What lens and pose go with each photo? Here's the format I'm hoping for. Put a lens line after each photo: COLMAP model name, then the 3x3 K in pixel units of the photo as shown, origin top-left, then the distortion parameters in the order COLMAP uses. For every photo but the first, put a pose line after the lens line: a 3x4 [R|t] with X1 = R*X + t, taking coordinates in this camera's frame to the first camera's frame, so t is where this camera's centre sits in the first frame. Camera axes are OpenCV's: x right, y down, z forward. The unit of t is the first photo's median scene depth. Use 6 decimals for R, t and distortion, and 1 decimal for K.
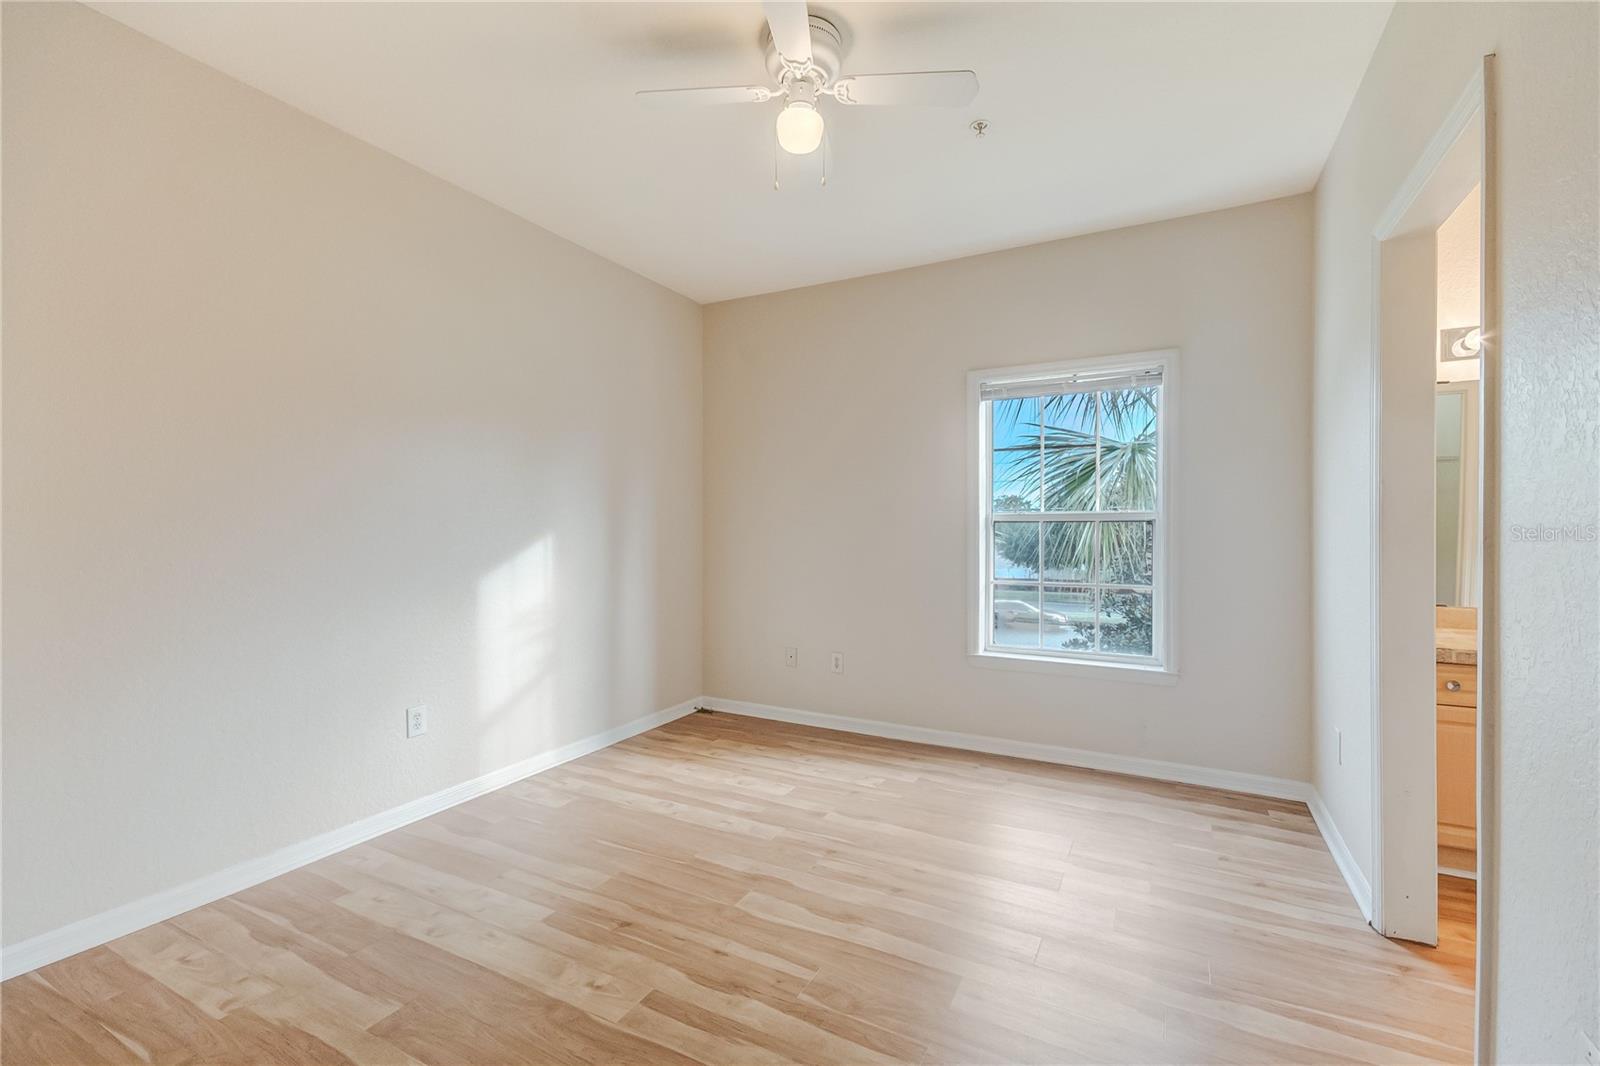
lens RADIAL K [[705.2, 0, 800.0], [0, 705.2, 533.0], [0, 0, 1]] dist [0.018561, -0.000002]
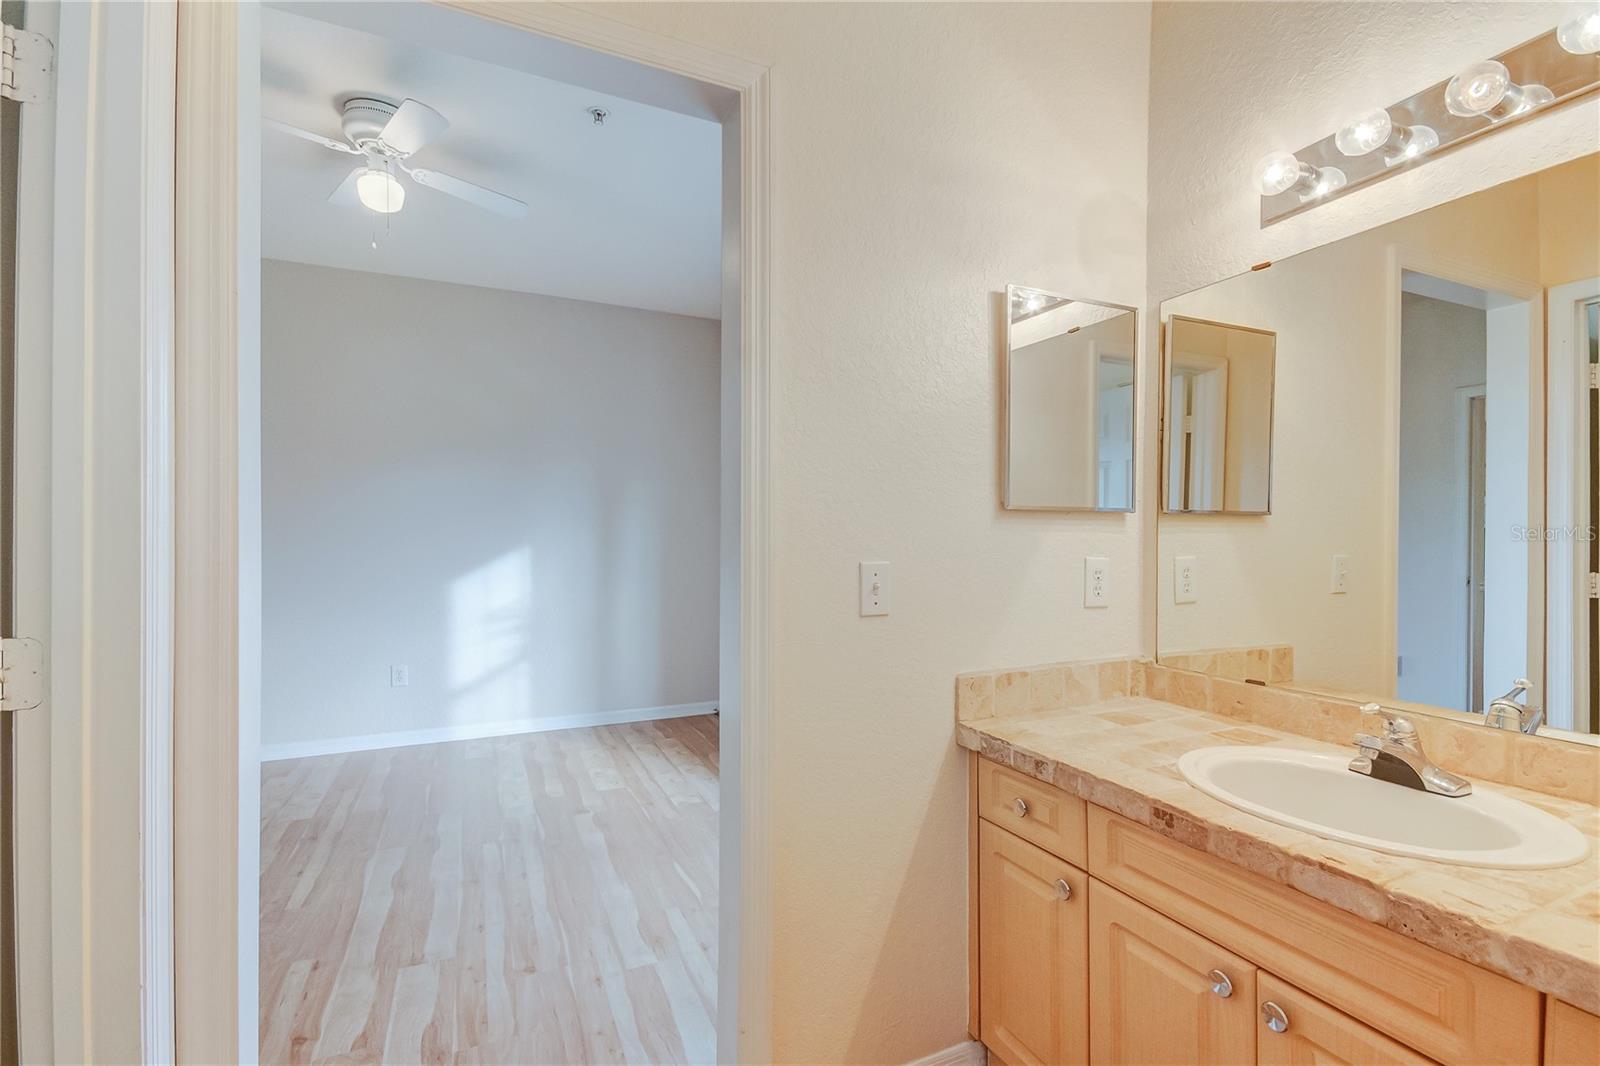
lens RADIAL K [[709.7, 0, 801.4], [0, 709.7, 543.4], [0, 0, 1]] dist [0.001124, -0.000222]
pose [[0.800406, 0.005453, -0.599434, 0.843319], [-0.008591, 0.999960, -0.002374, 0.001016], [0.599397, 0.007050, 0.800421, 0.325200]]
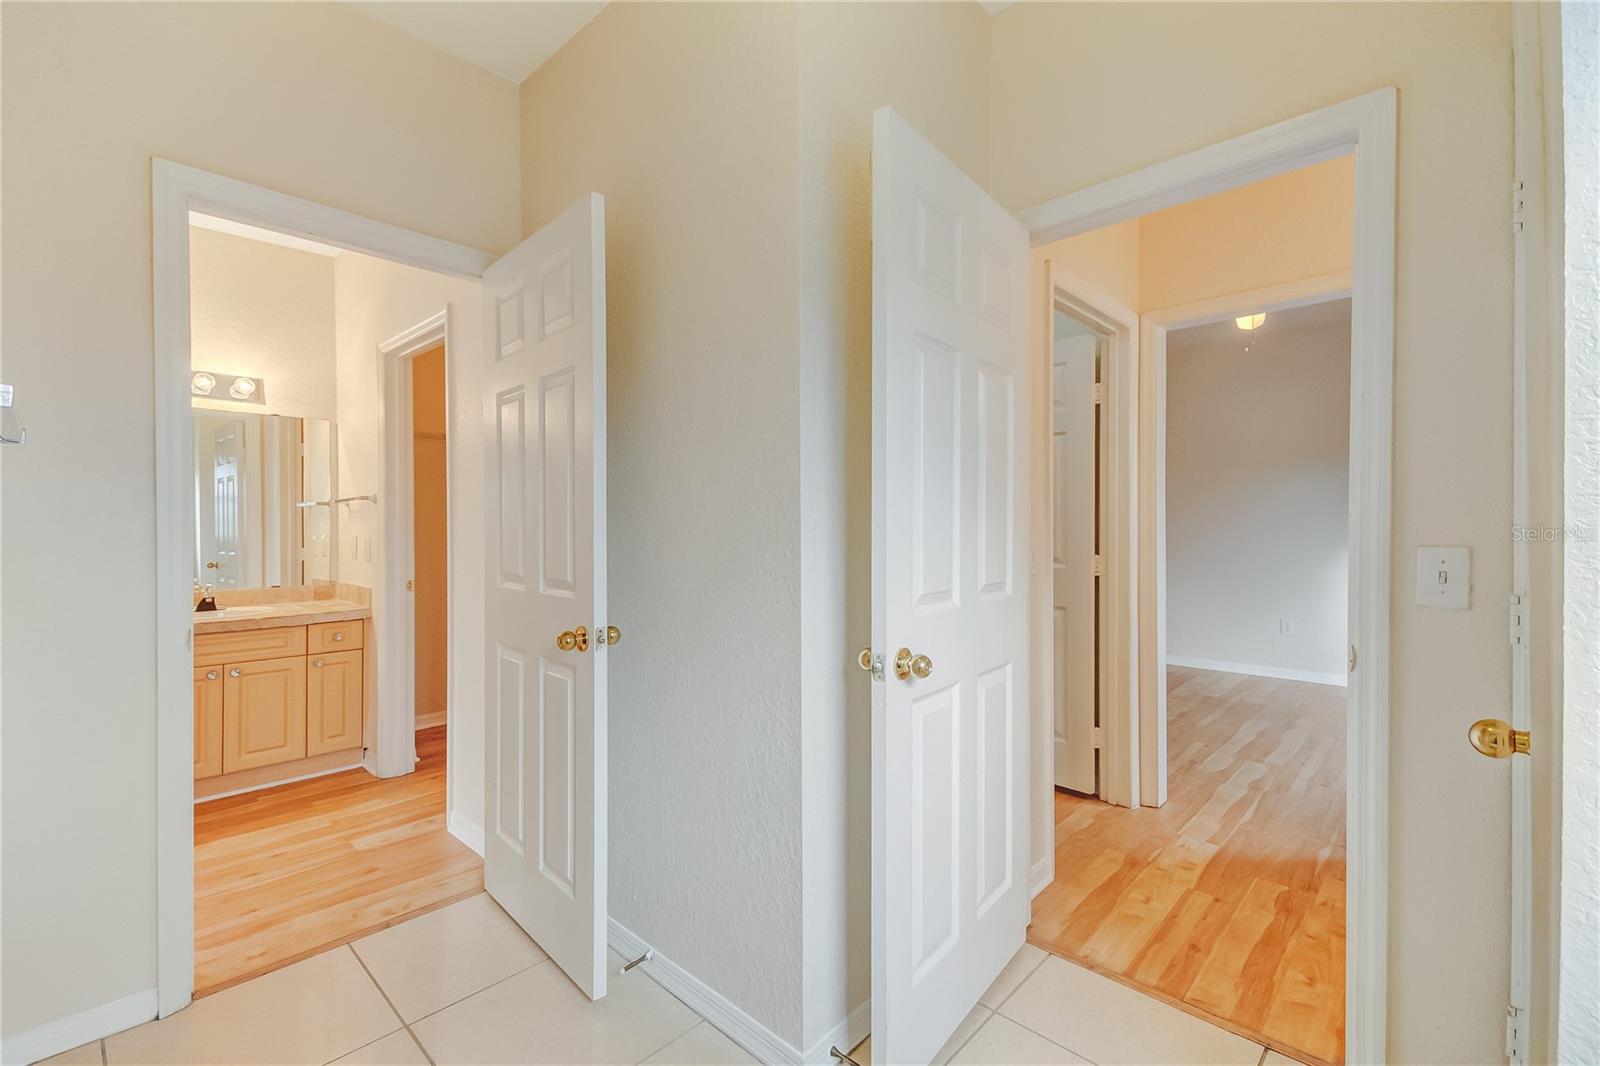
lens RADIAL K [[700.1, 0, 790.7], [0, 700.1, 529.0], [0, 0, 1]] dist [0.017247, -0.000598]
pose [[-0.266013, 0.005013, -0.963956, 1.473030], [-0.007484, 0.999946, 0.007265, -0.000021], [0.963940, 0.009147, -0.265961, 0.205403]]
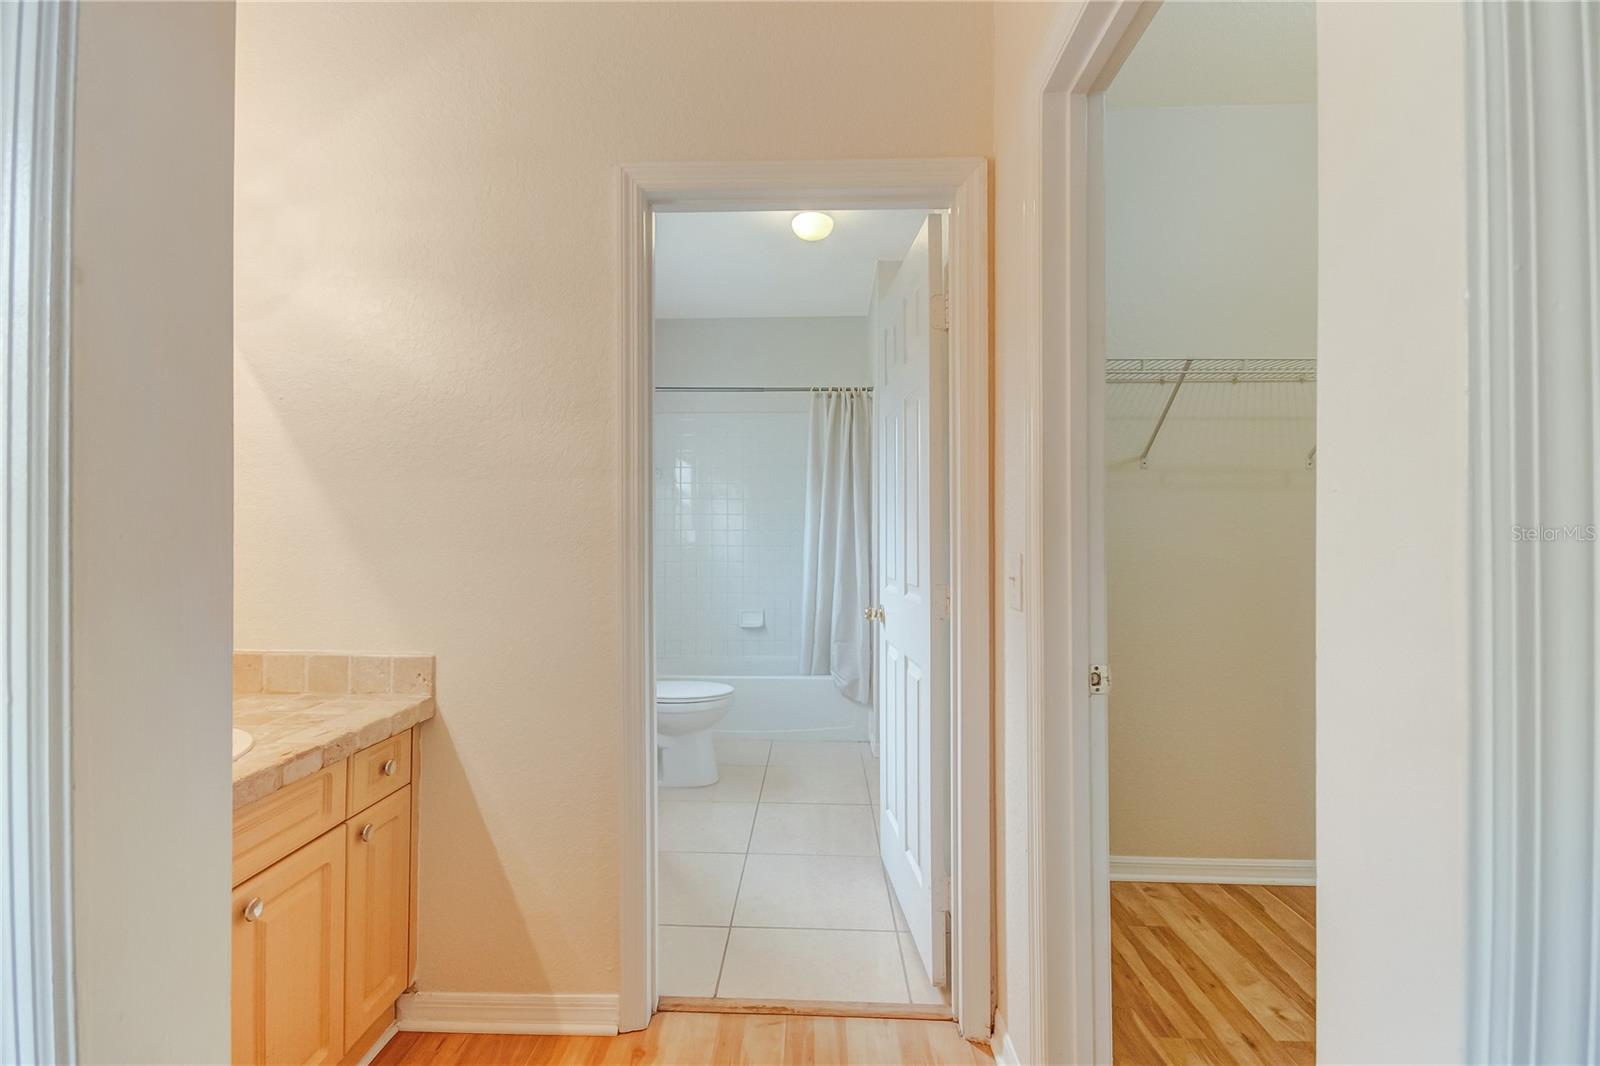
lens RADIAL K [[709.7, 0, 801.4], [0, 709.7, 543.4], [0, 0, 1]] dist [0.001124, -0.000222]
pose [[-0.454816, -0.008480, 0.890545, 0.377844], [0.008878, 0.999862, 0.014055, 0.001920], [-0.890541, 0.014298, -0.454678, 0.586803]]
